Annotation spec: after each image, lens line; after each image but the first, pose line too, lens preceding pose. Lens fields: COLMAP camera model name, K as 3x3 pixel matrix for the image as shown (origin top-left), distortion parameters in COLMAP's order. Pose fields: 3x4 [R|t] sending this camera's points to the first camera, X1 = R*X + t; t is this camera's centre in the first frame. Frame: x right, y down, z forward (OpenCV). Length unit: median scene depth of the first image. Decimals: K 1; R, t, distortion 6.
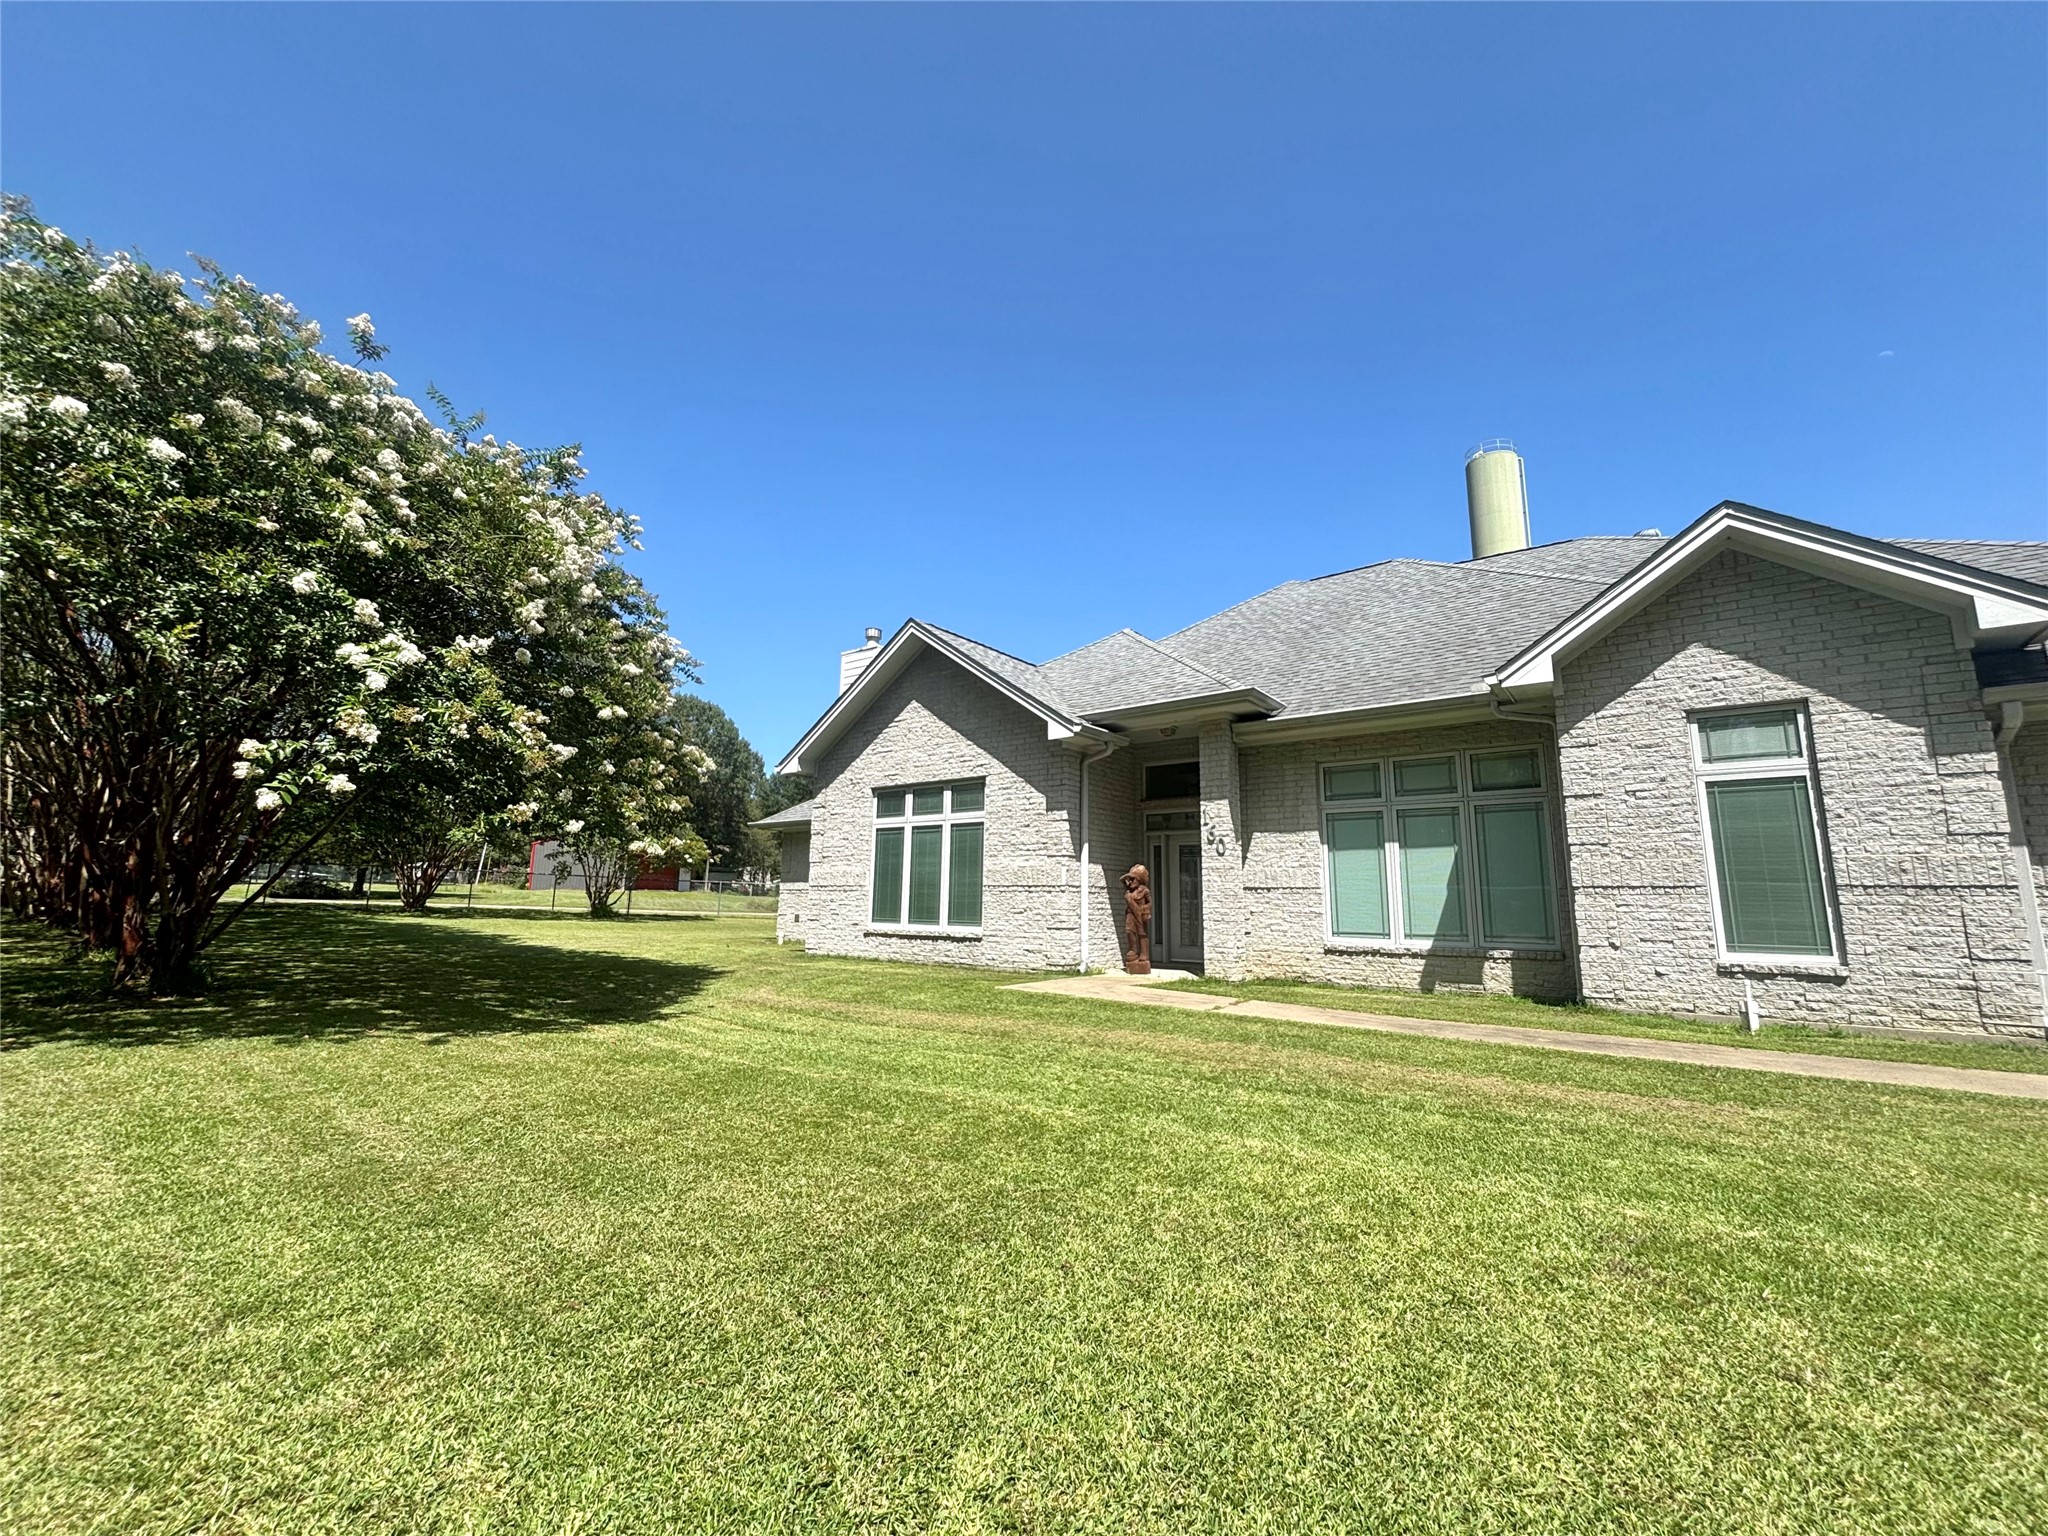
lens RADIAL K [[827.3, 0, 1024.0], [0, 827.3, 768.0], [0, 0, 1]] dist [0.000711, -0.000334]
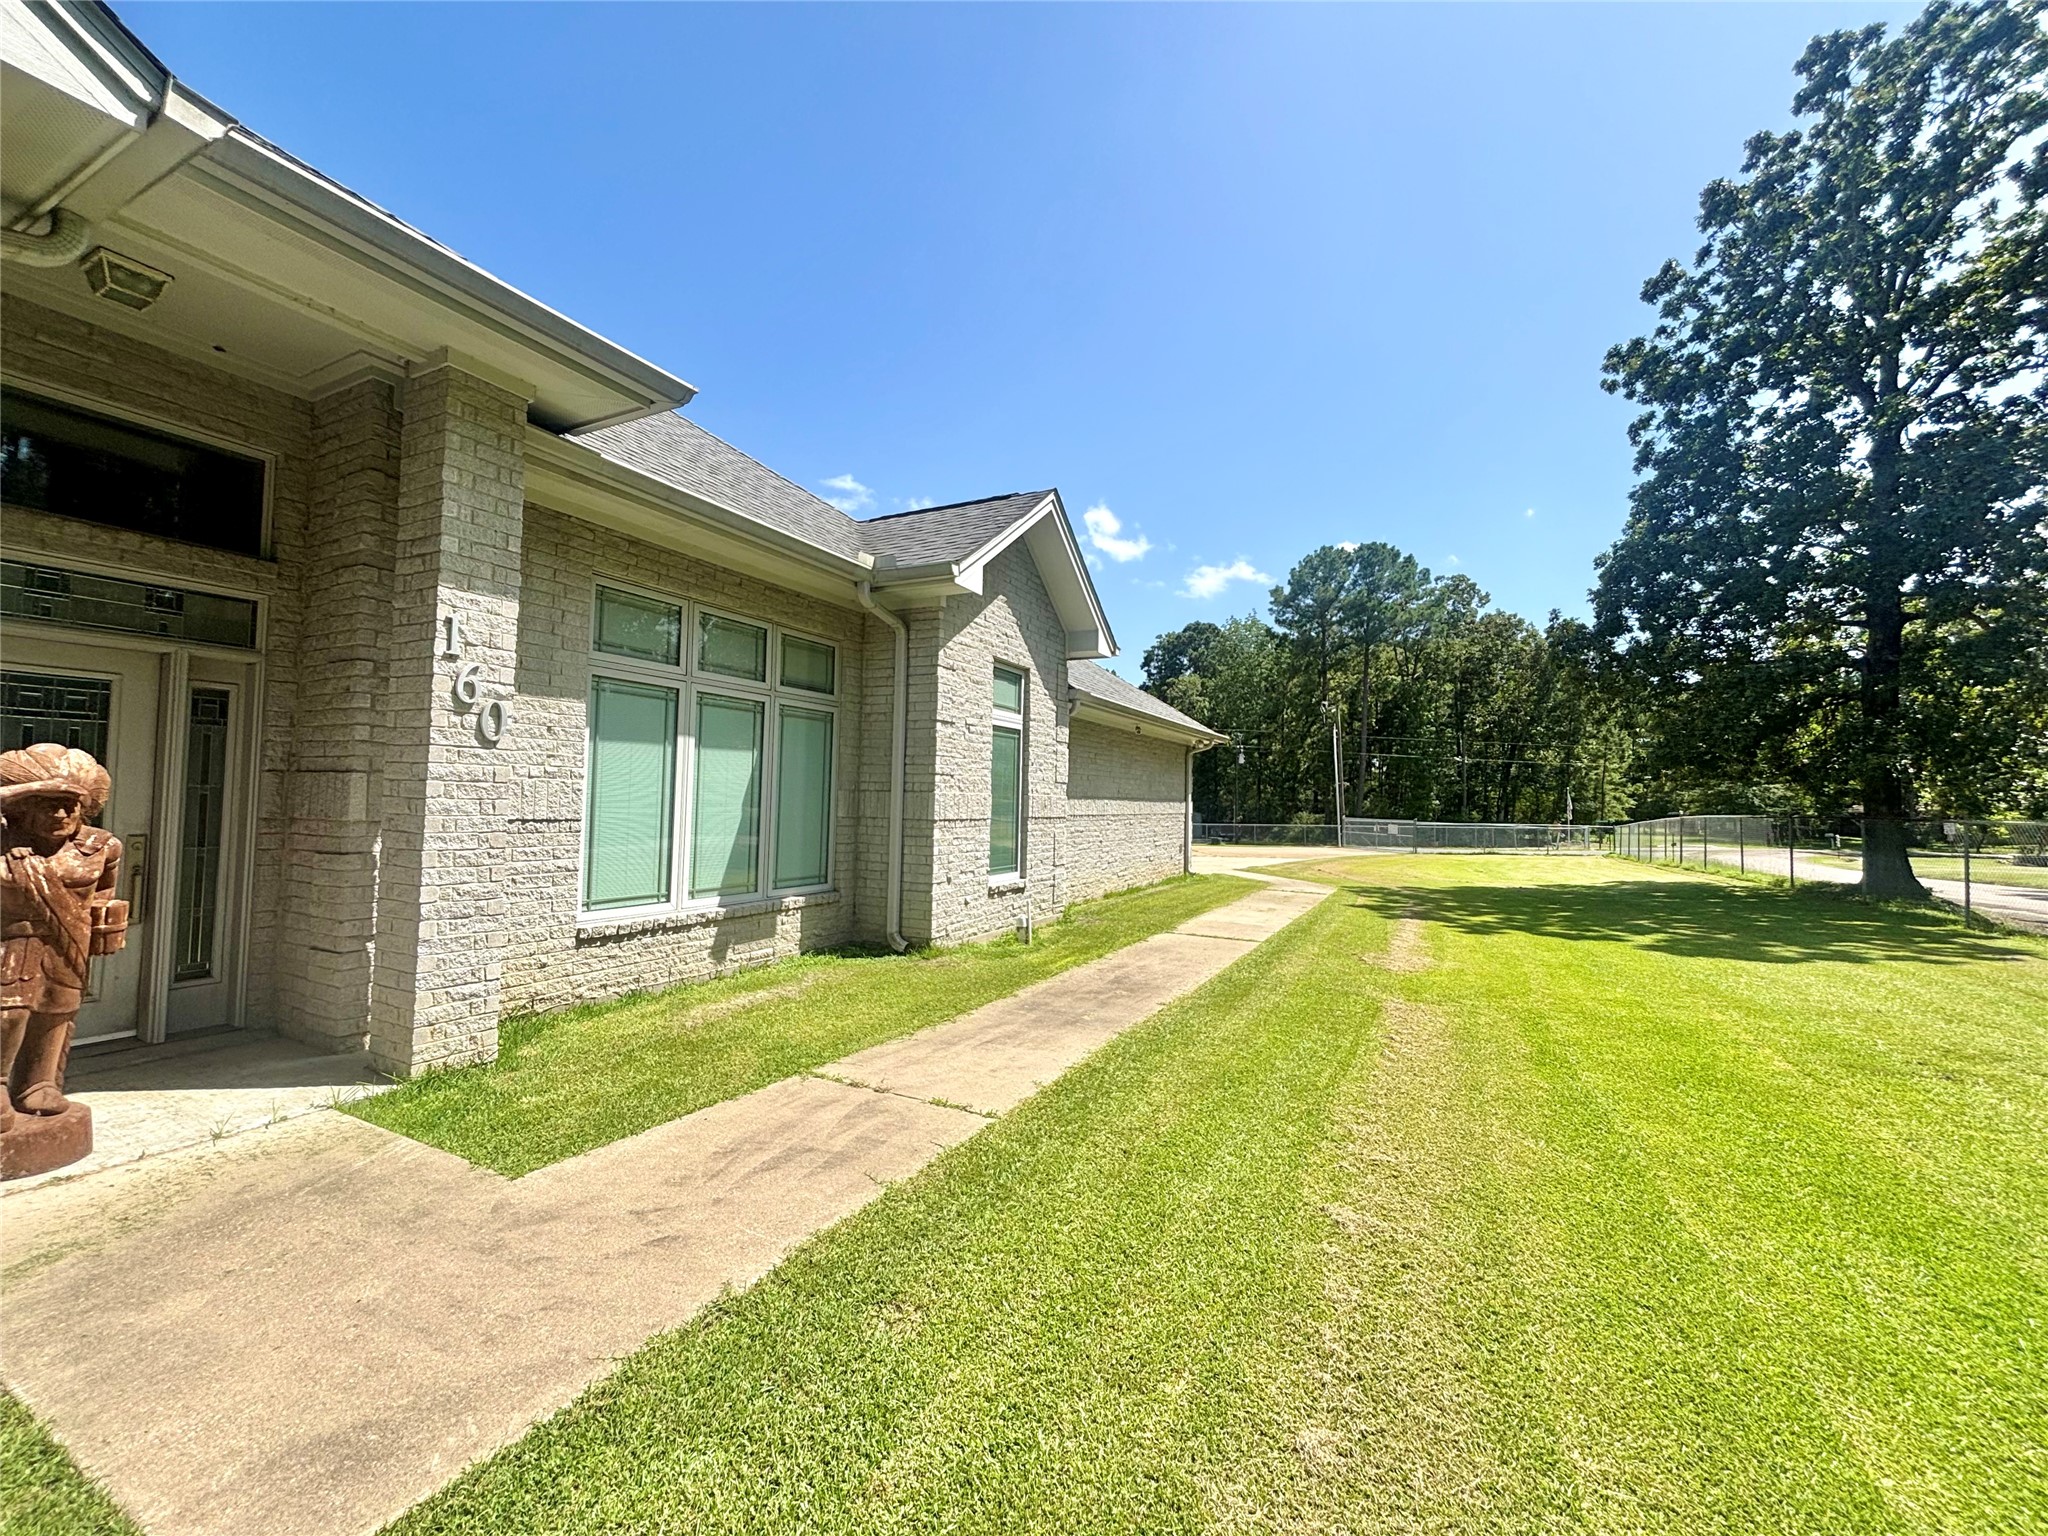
lens RADIAL K [[827.3, 0, 1024.0], [0, 827.3, 768.0], [0, 0, 1]] dist [0.000711, -0.000334]
pose [[-0.189680, 0.020822, 0.981625, -0.224236], [-0.180635, 0.981970, -0.055733, 0.109733], [-0.965087, -0.187887, -0.182499, 0.987076]]
